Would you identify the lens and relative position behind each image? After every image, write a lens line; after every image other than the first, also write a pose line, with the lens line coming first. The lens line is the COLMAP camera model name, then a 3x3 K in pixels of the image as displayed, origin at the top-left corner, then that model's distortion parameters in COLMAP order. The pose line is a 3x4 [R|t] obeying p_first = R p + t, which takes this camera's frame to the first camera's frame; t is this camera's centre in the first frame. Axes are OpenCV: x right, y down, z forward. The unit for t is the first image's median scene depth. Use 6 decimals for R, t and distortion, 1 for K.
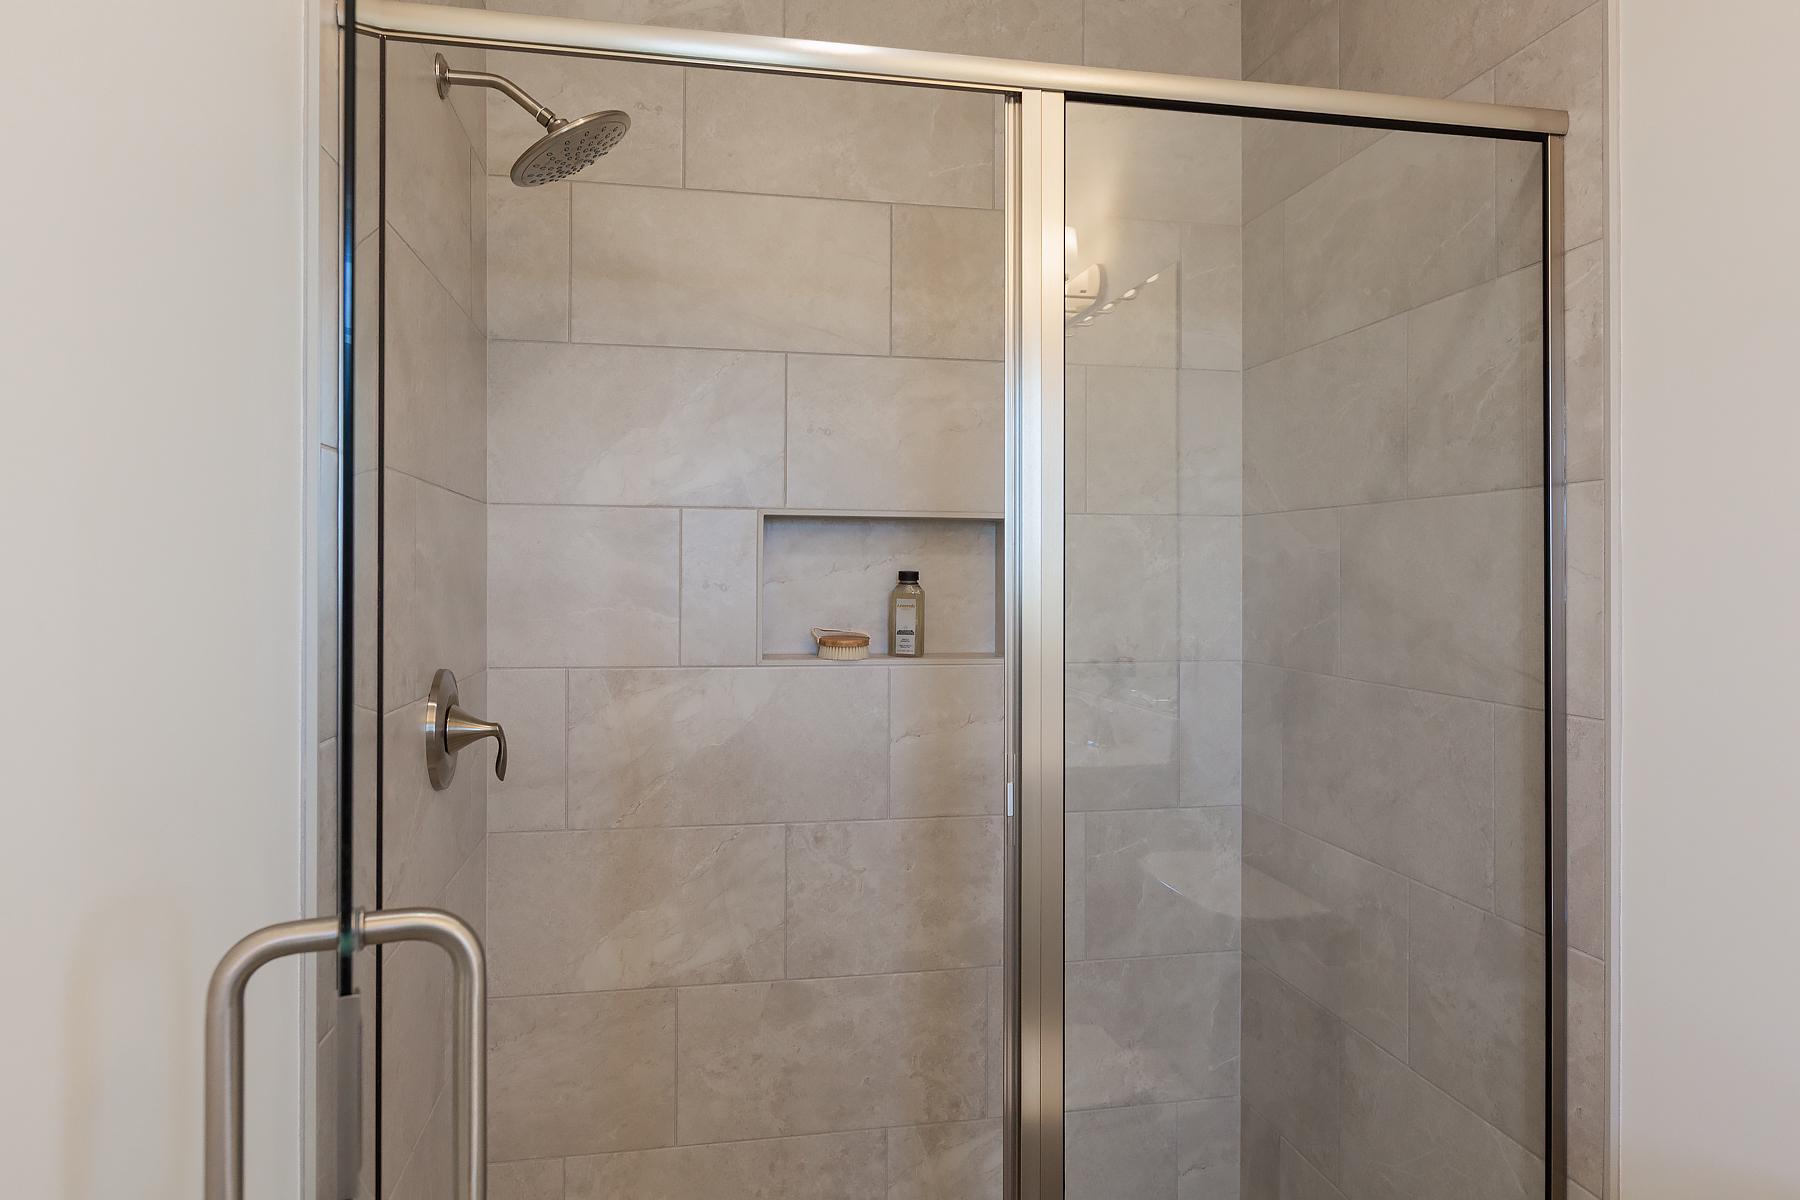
lens RADIAL K [[1207.5, 0, 902.2], [0, 1207.5, 559.4], [0, 0, 1]] dist [0.002165, 0.001240]
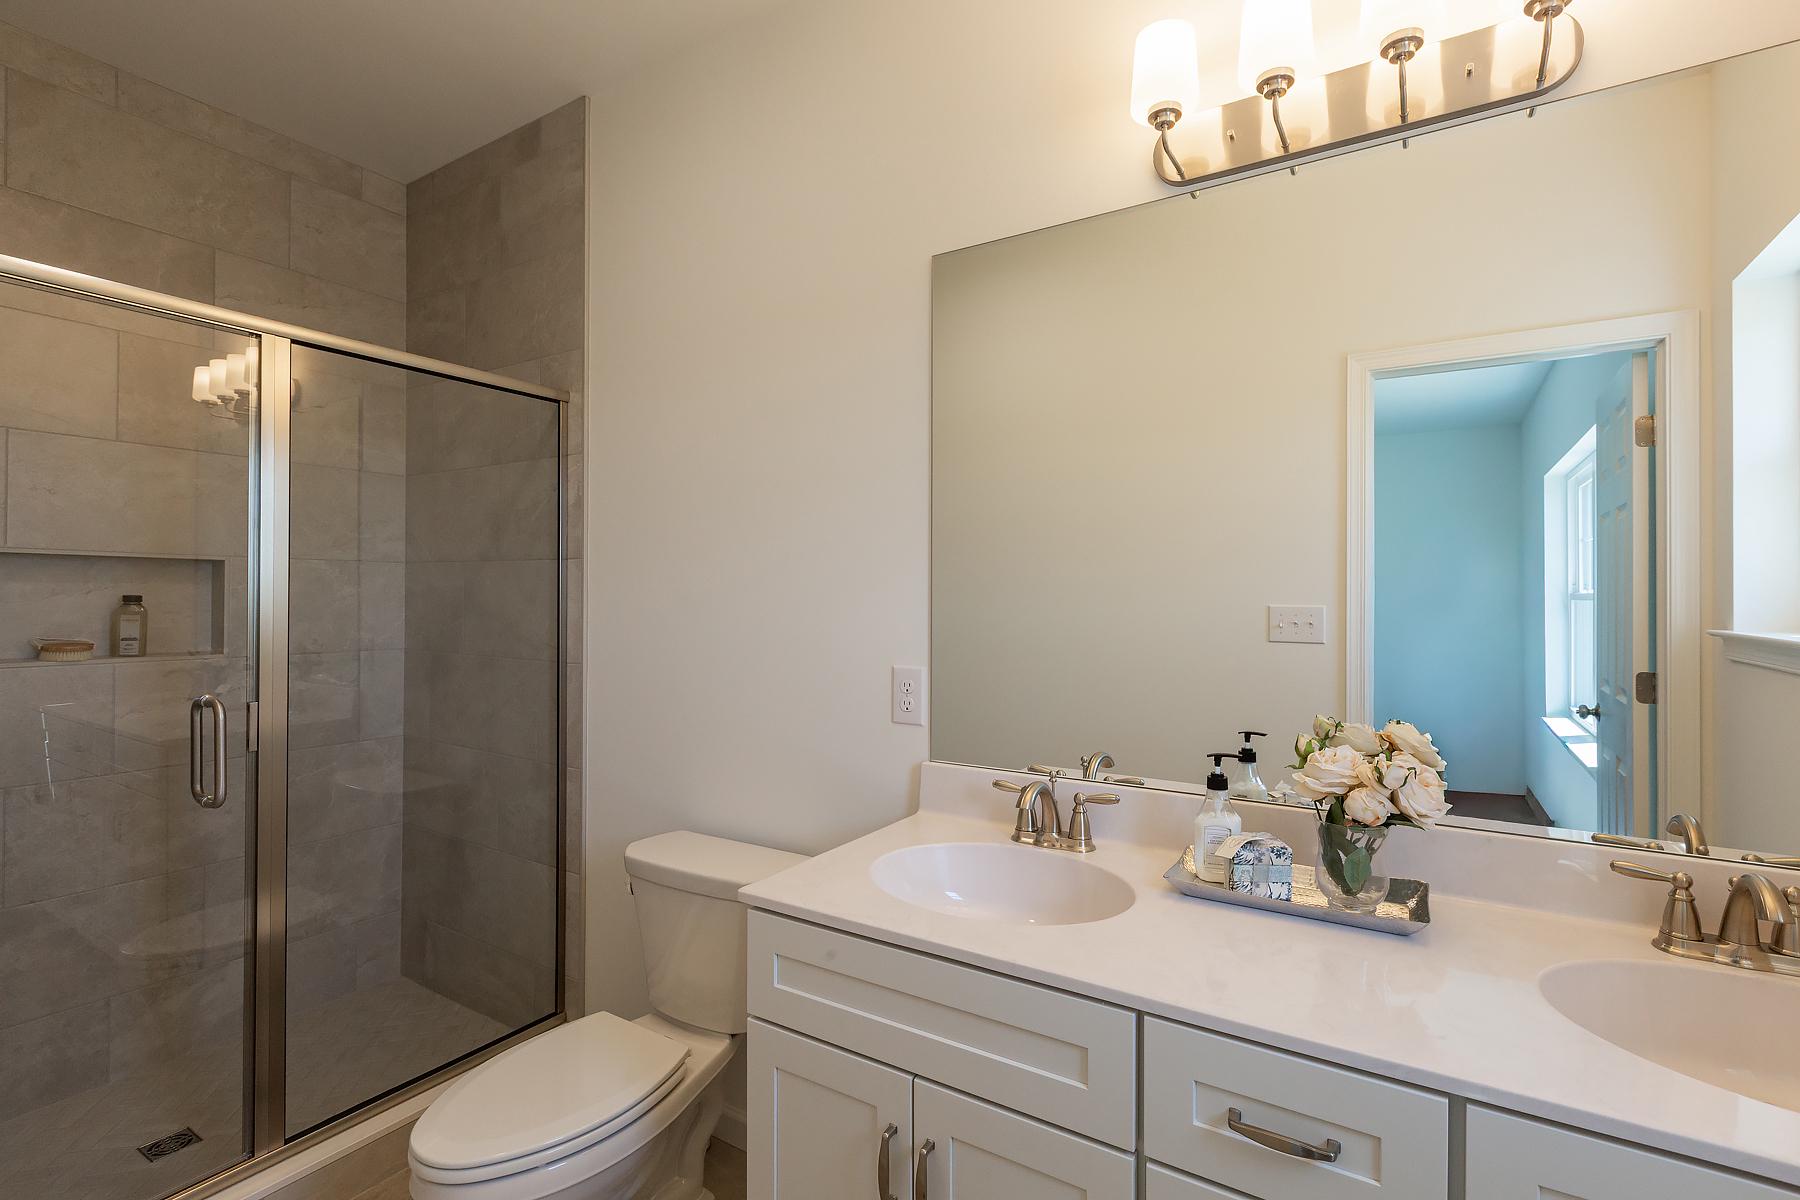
lens RADIAL K [[803.4, 0, 900.0], [0, 803.4, 600.0], [0, 0, 1]] dist [0.002583, 0.000309]
pose [[0.681031, -0.001246, 0.732253, -0.073013], [-0.014560, 0.999778, 0.015242, -0.011990], [-0.732110, -0.021042, 0.680862, -0.286771]]
